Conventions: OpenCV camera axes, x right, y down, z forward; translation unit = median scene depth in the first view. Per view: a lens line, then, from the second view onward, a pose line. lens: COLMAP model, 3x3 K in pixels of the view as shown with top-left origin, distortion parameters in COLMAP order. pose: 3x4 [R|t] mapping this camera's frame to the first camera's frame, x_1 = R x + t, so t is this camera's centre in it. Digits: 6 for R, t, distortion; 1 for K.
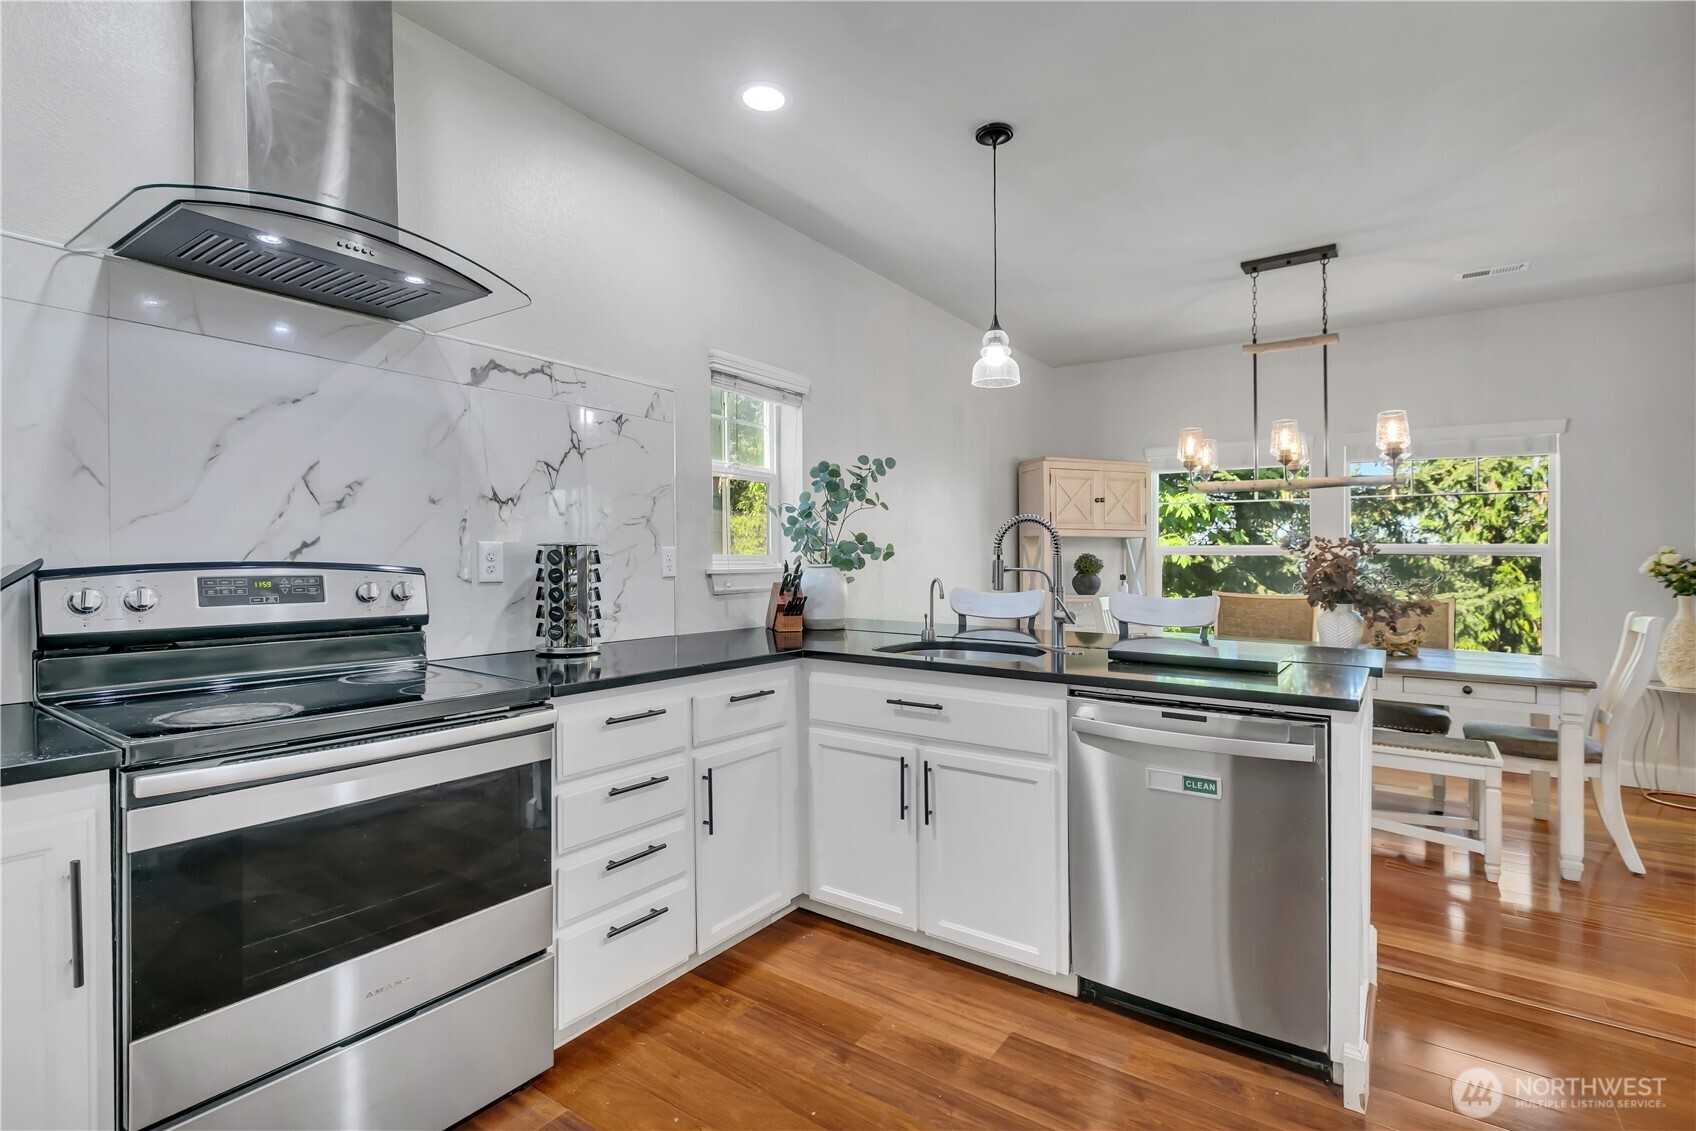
lens RADIAL K [[780.5, 0, 850.2], [0, 780.5, 567.6], [0, 0, 1]] dist [-0.001828, -0.000124]
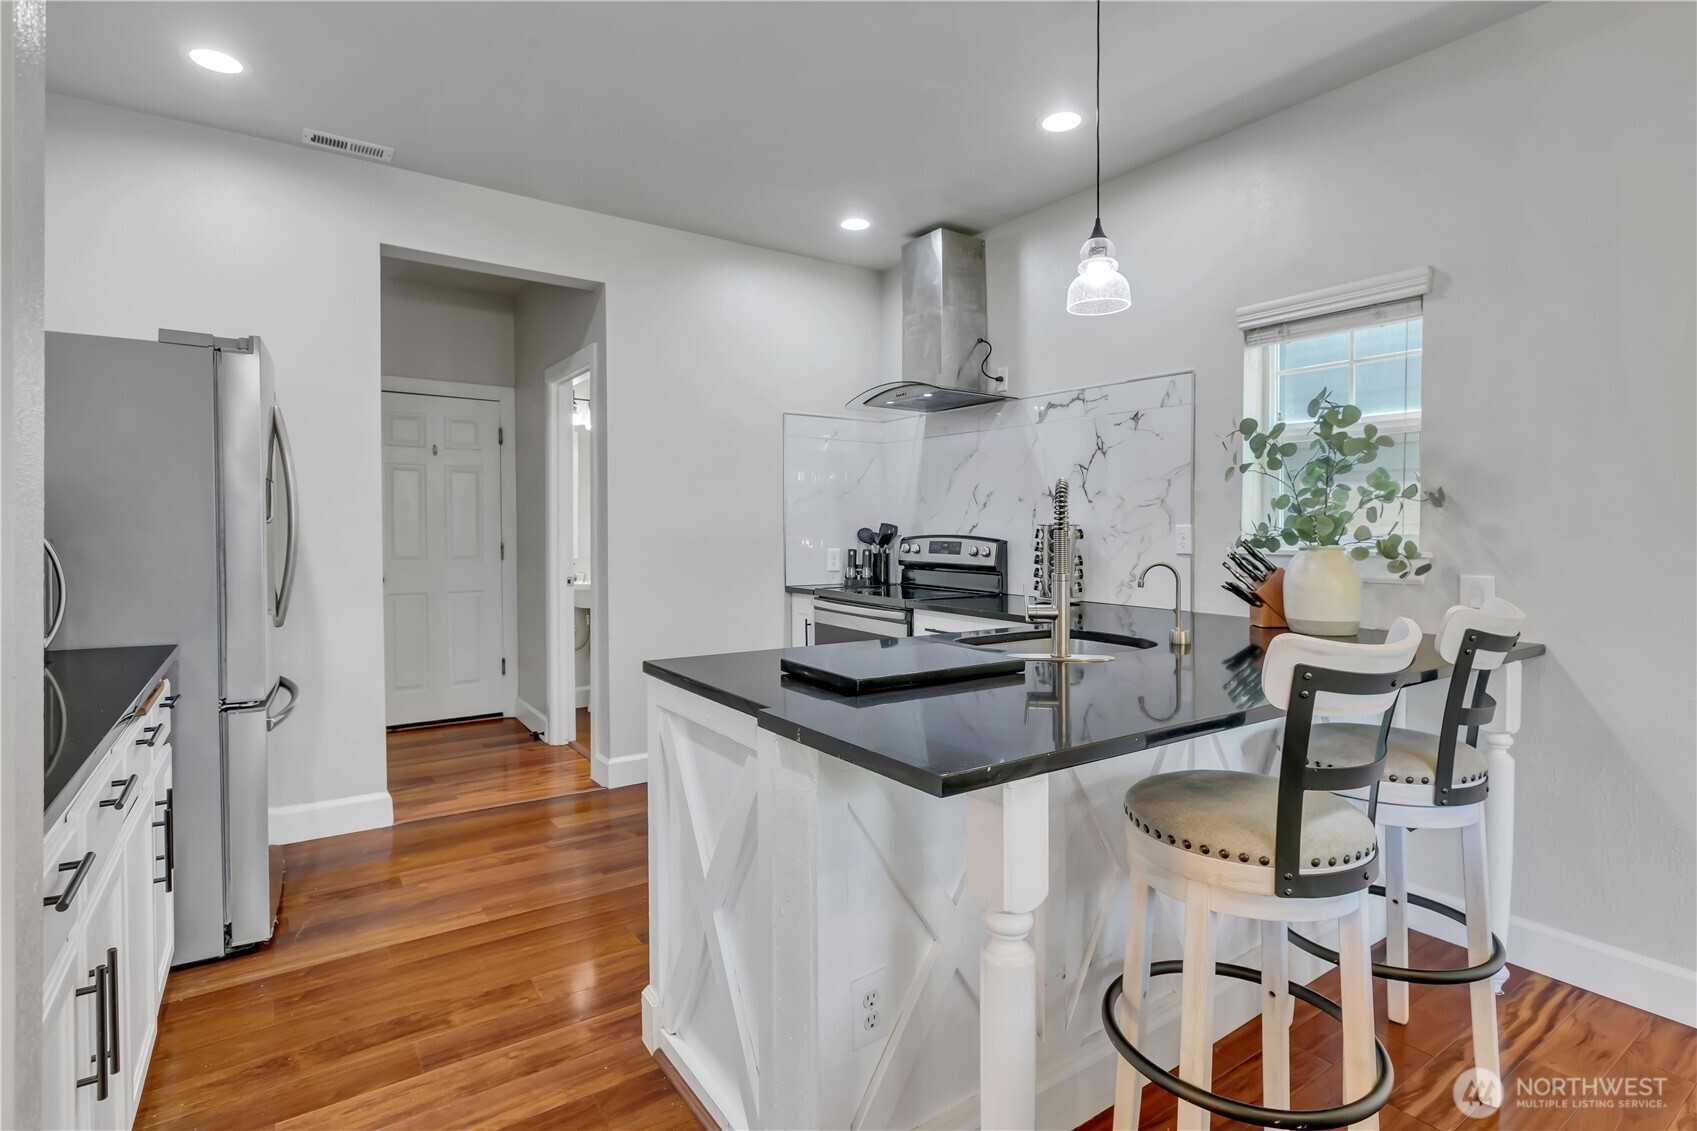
lens RADIAL K [[838.0, 0, 851.9], [0, 838.0, 554.9], [0, 0, 1]] dist [-0.005664, 0.005206]
pose [[-0.344852, 0.025975, -0.938298, 1.095248], [-0.018697, 0.999229, 0.034533, -0.019264], [0.938471, 0.029452, -0.344100, 1.101780]]
